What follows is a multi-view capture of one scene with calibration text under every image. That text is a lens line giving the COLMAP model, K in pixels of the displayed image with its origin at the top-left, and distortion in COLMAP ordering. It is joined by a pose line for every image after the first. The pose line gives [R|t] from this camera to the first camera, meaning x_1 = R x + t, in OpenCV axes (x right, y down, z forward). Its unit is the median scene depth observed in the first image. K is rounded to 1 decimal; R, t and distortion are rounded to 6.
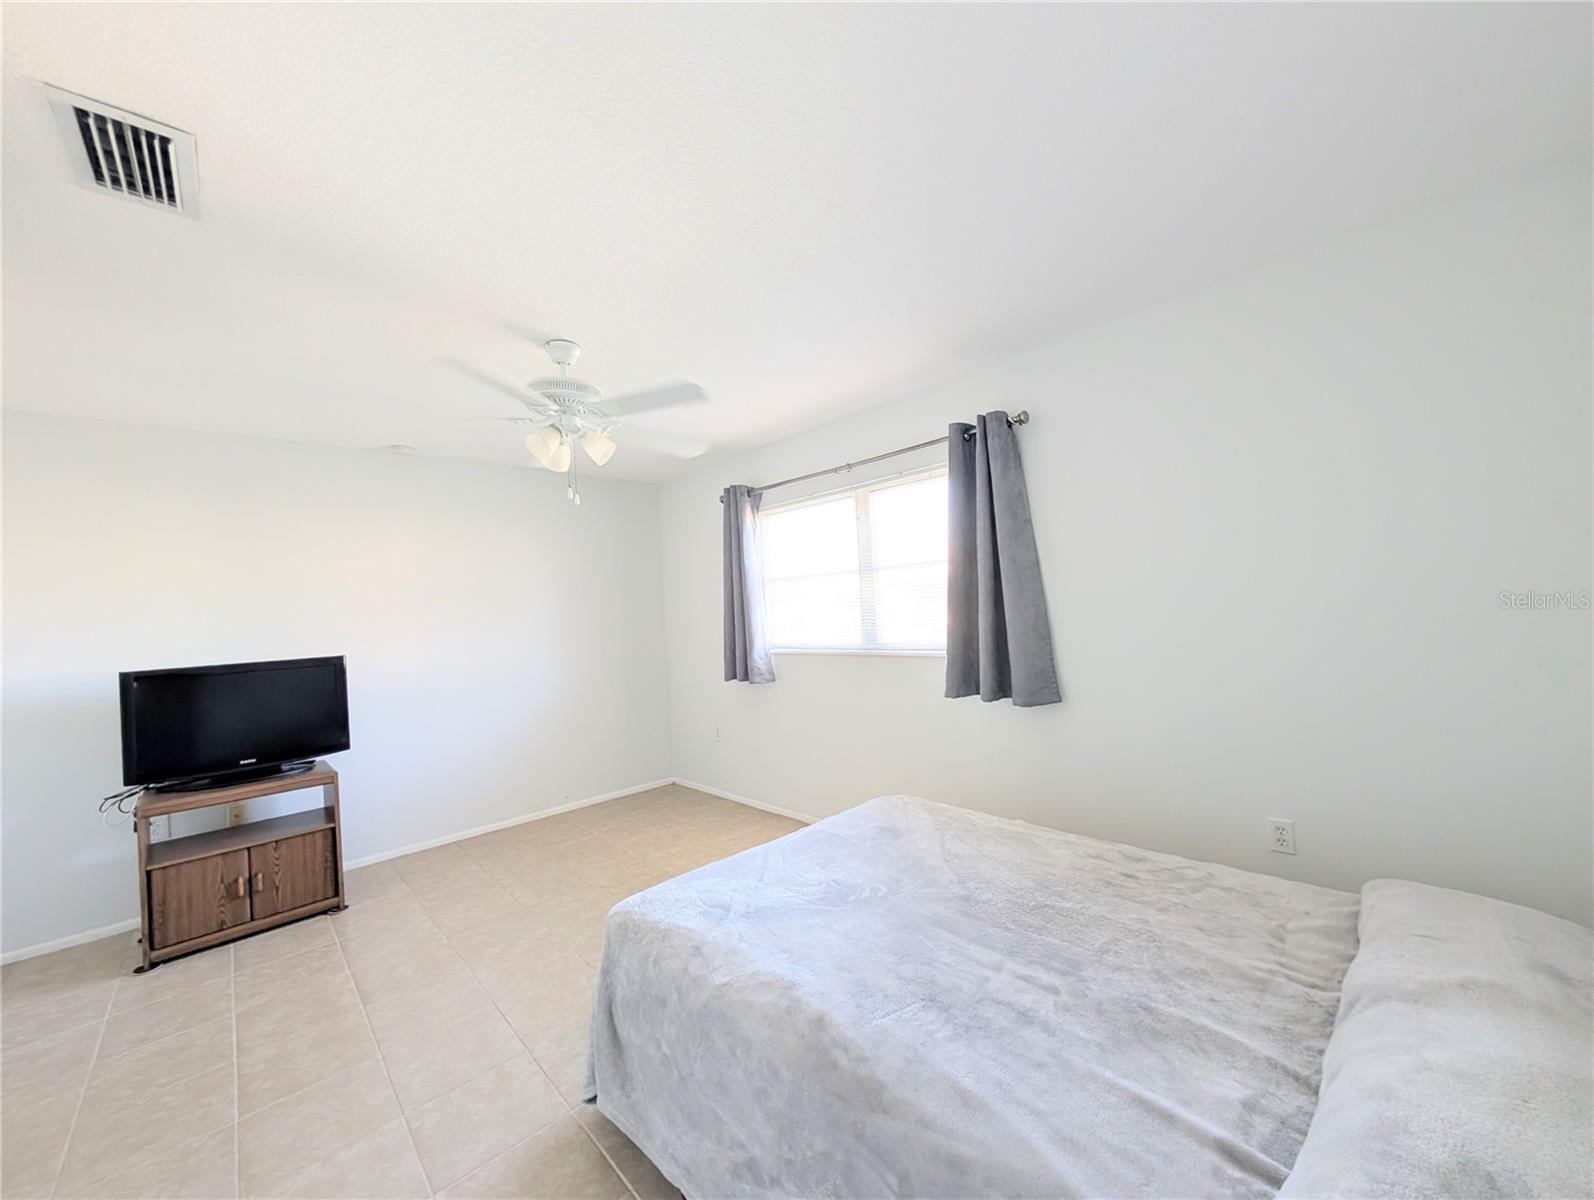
lens RADIAL K [[613.0, 0, 800.6], [0, 613.0, 602.6], [0, 0, 1]] dist [-0.001944, 0.000613]
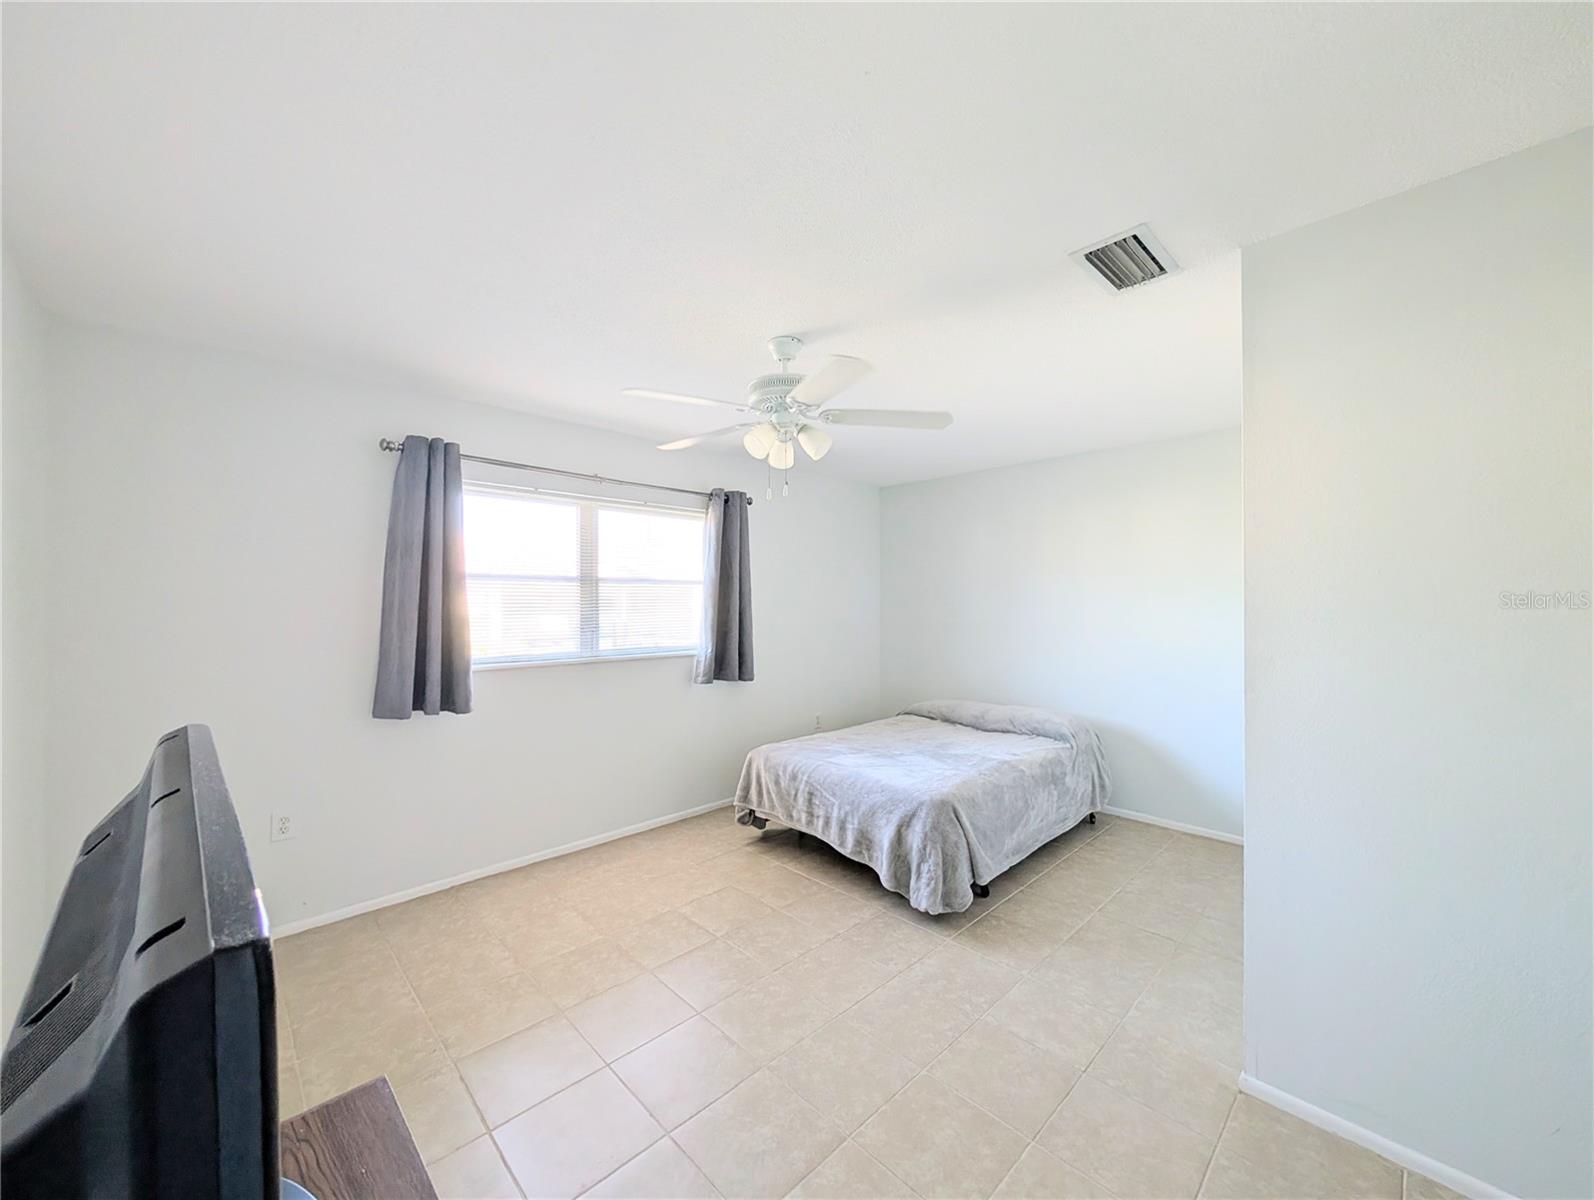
lens RADIAL K [[613.0, 0, 789.8], [0, 613.0, 603.2], [0, 0, 1]] dist [-0.001944, 0.000613]
pose [[-0.000268, 0.058939, 0.998262, -1.039975], [-0.005797, 0.998245, -0.058940, 0.050891], [-0.999983, -0.005803, 0.000074, 0.753613]]
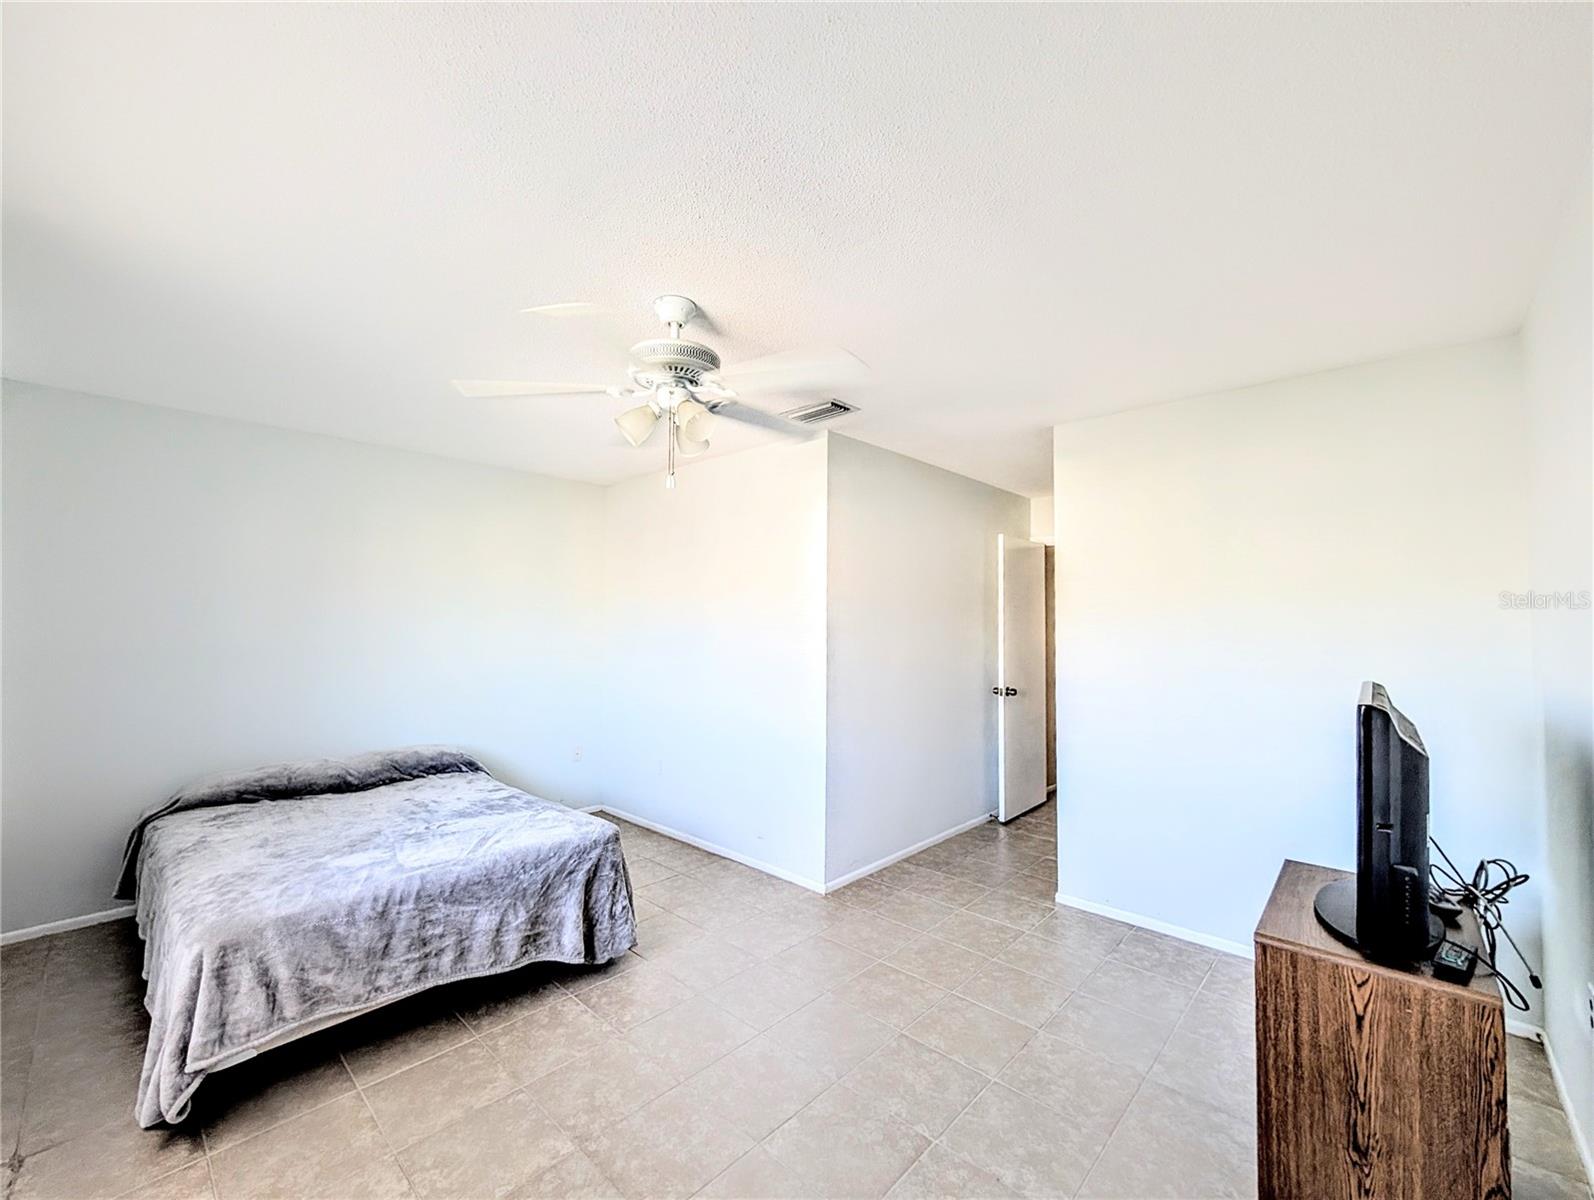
lens RADIAL K [[656.3, 0, 795.9], [0, 656.3, 604.7], [0, 0, 1]] dist [0.000041, 0.000013]
pose [[-0.996908, 0.045235, -0.064259, -0.366580], [0.047459, 0.998311, -0.033512, 0.016687], [0.062634, -0.036458, -0.997370, 1.426930]]
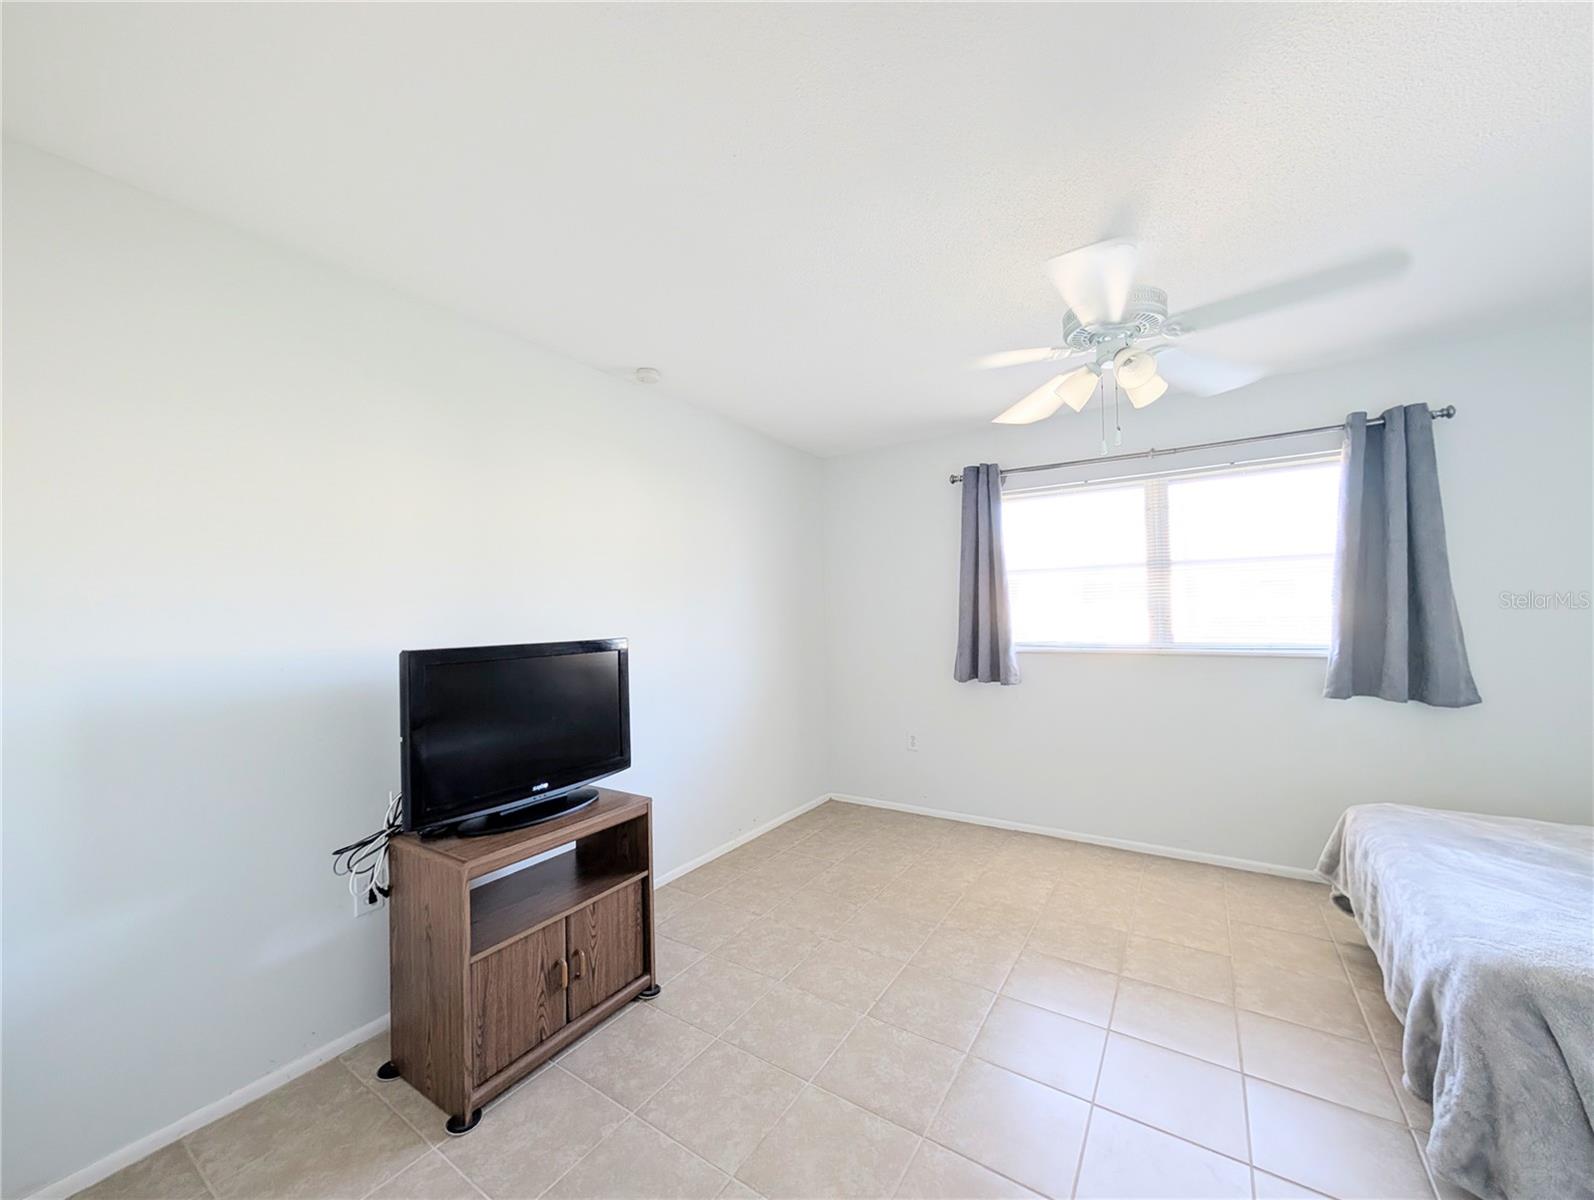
lens RADIAL K [[613.0, 0, 796.2], [0, 613.0, 601.9], [0, 0, 1]] dist [-0.001944, 0.000613]
pose [[0.973430, 0.040602, 0.225359, -0.732025], [-0.036437, 0.999080, -0.022612, 0.052749], [-0.226069, 0.013800, 0.974013, 0.244396]]
